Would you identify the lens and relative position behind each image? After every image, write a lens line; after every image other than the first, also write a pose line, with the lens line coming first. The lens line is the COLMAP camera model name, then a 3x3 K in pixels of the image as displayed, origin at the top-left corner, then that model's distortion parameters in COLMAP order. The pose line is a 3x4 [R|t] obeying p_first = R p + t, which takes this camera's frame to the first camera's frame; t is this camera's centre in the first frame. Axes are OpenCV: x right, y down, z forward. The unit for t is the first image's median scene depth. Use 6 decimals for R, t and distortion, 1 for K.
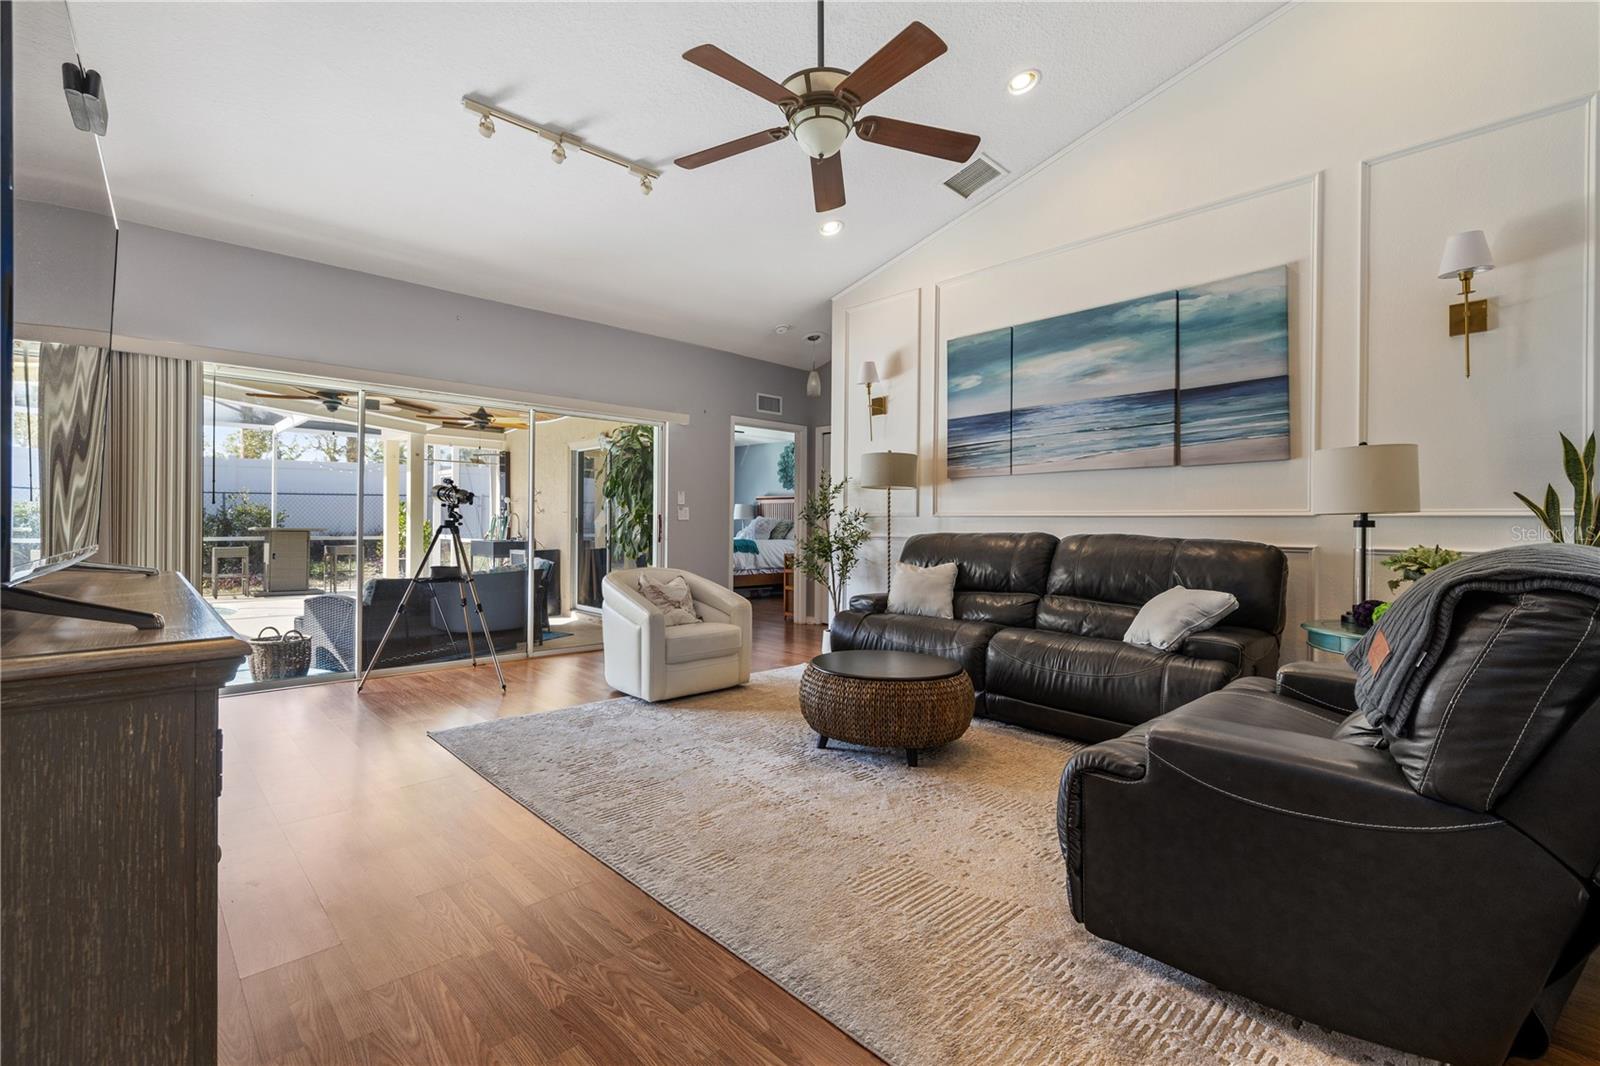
lens RADIAL K [[706.4, 0, 793.5], [0, 706.4, 519.7], [0, 0, 1]] dist [0.001373, 0.000069]
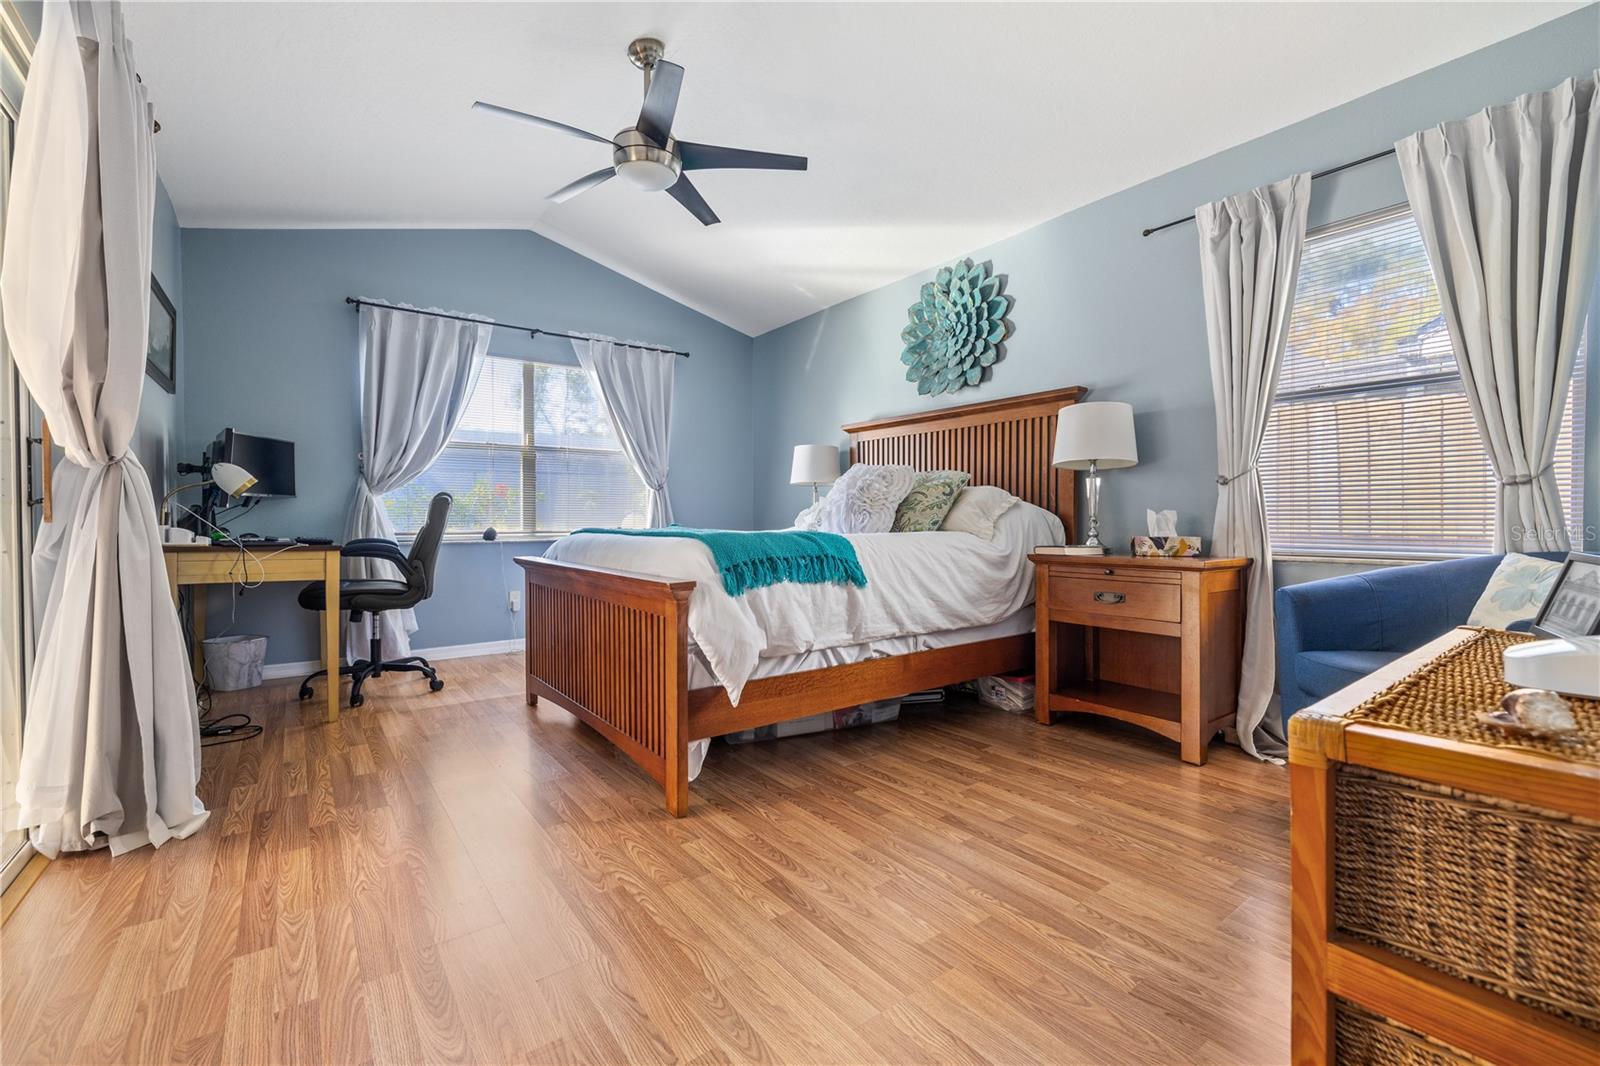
lens RADIAL K [[676.1, 0, 794.8], [0, 676.1, 529.6], [0, 0, 1]] dist [-0.000468, -0.000224]
pose [[0.993250, -0.007469, -0.115751, -0.099453], [0.009874, 0.999747, 0.020215, 0.047767], [0.115571, -0.021221, 0.993073, 1.629585]]
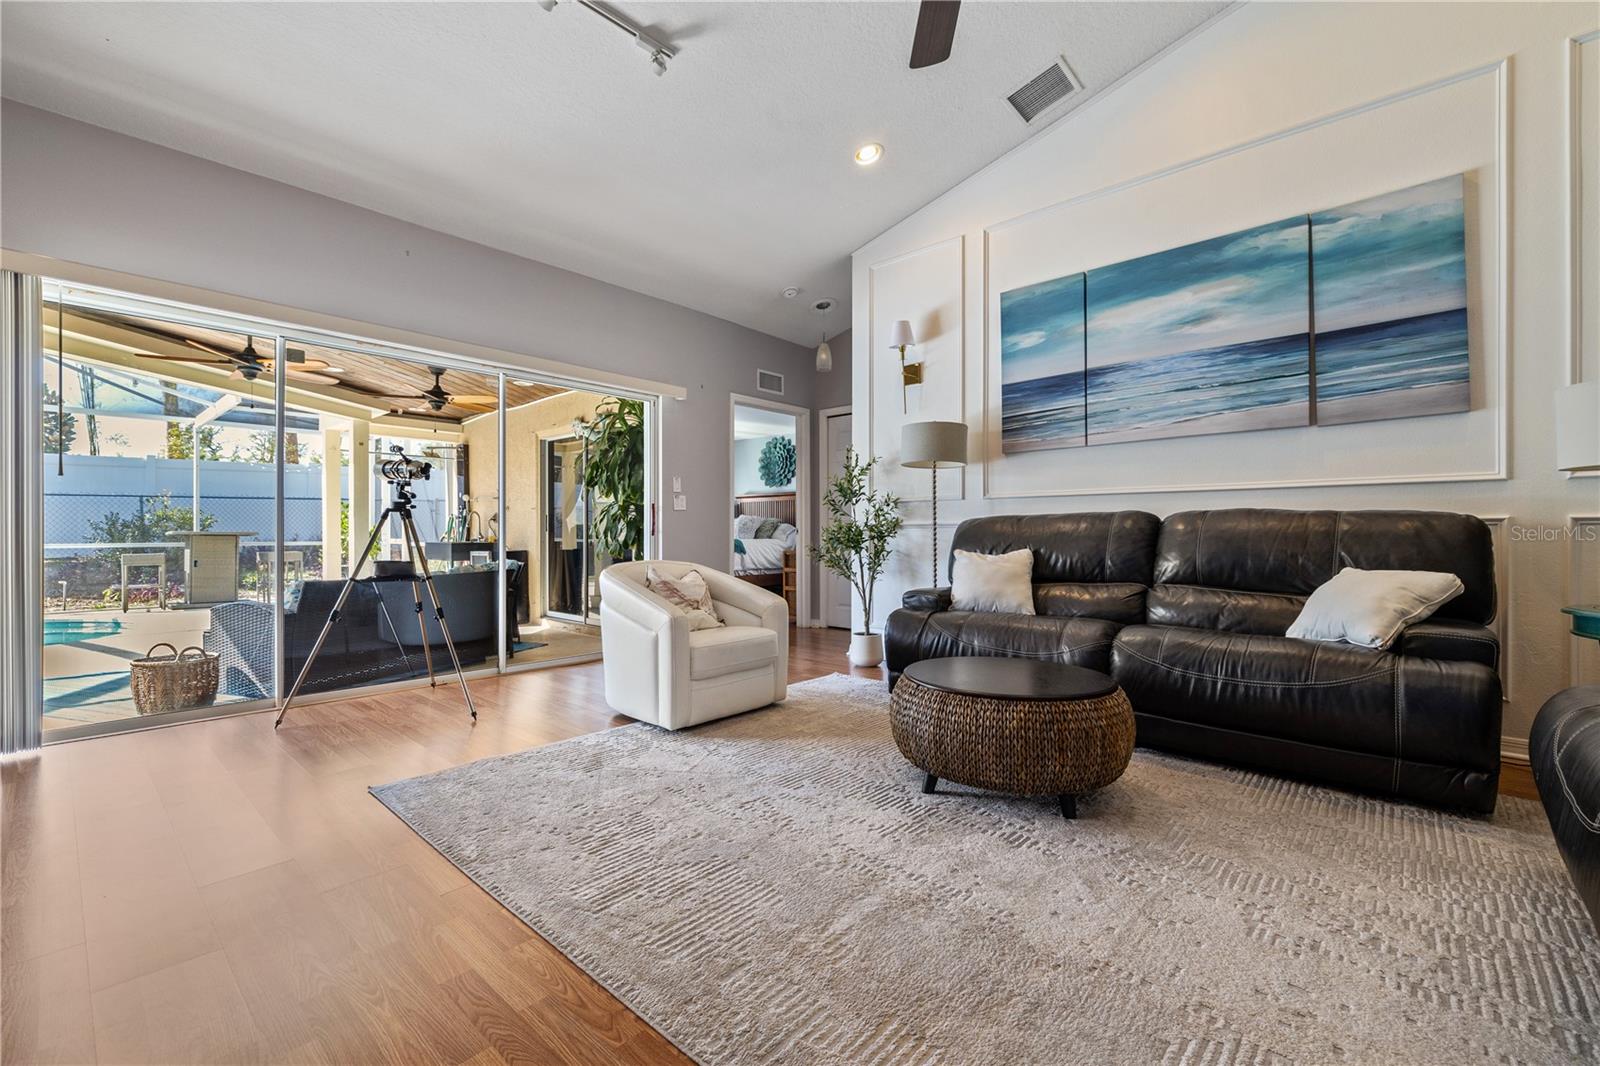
lens RADIAL K [[676.1, 0, 794.8], [0, 676.1, 529.6], [0, 0, 1]] dist [-0.000468, -0.000224]
pose [[0.997165, -0.008825, 0.074723, -0.111312], [0.008812, 0.999961, 0.000508, 0.036279], [-0.074725, 0.000152, 0.997204, 0.231916]]
